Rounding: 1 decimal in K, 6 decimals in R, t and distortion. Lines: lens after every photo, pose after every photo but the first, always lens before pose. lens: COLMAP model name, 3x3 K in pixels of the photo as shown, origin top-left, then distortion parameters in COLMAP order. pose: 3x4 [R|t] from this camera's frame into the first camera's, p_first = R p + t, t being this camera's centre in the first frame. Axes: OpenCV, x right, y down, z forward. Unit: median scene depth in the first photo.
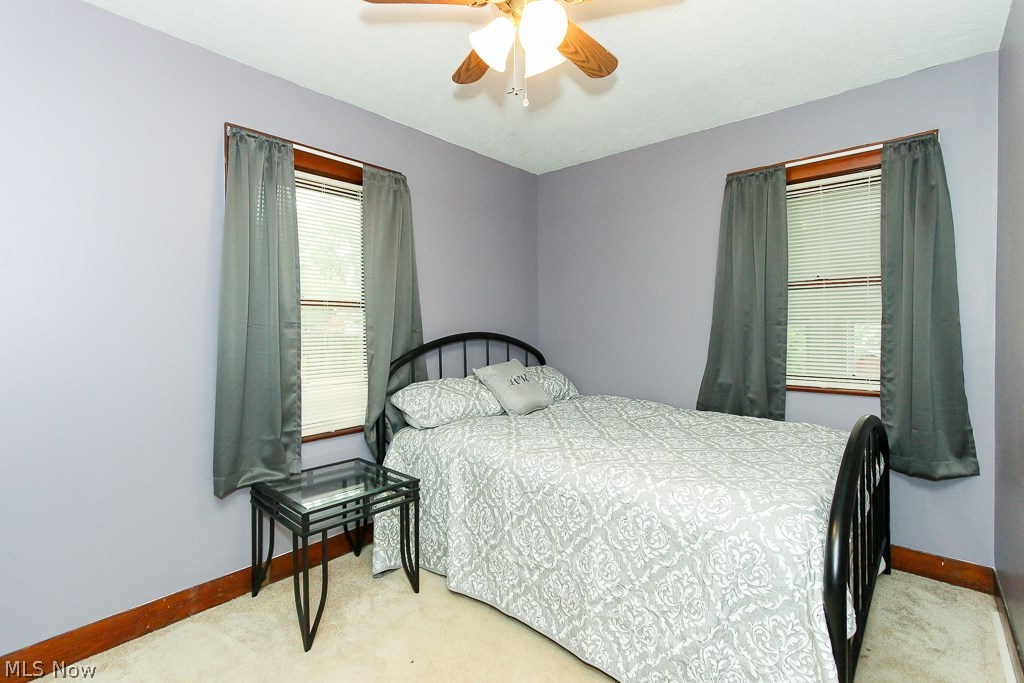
lens RADIAL K [[472.9, 0, 517.2], [0, 472.9, 328.7], [0, 0, 1]] dist [-0.000897, -0.000176]
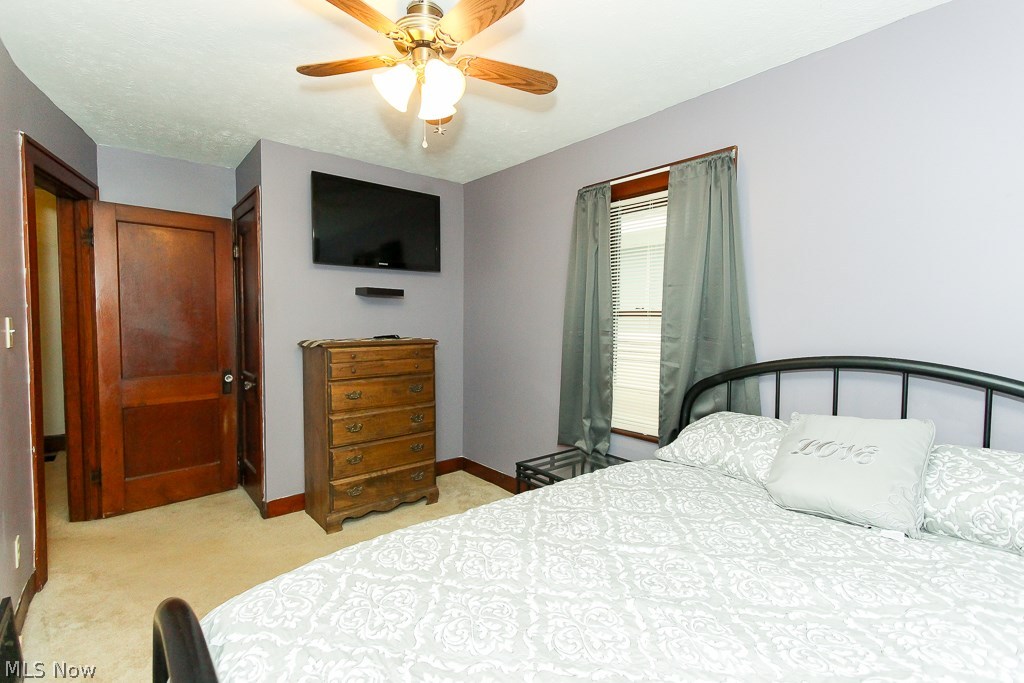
lens RADIAL K [[472.9, 0, 517.2], [0, 472.9, 328.7], [0, 0, 1]] dist [-0.000897, -0.000176]
pose [[-0.142809, 0.030802, -0.989271, 0.692145], [-0.006048, 0.999470, 0.031993, -0.051713], [0.989732, 0.010552, -0.142547, 0.864458]]
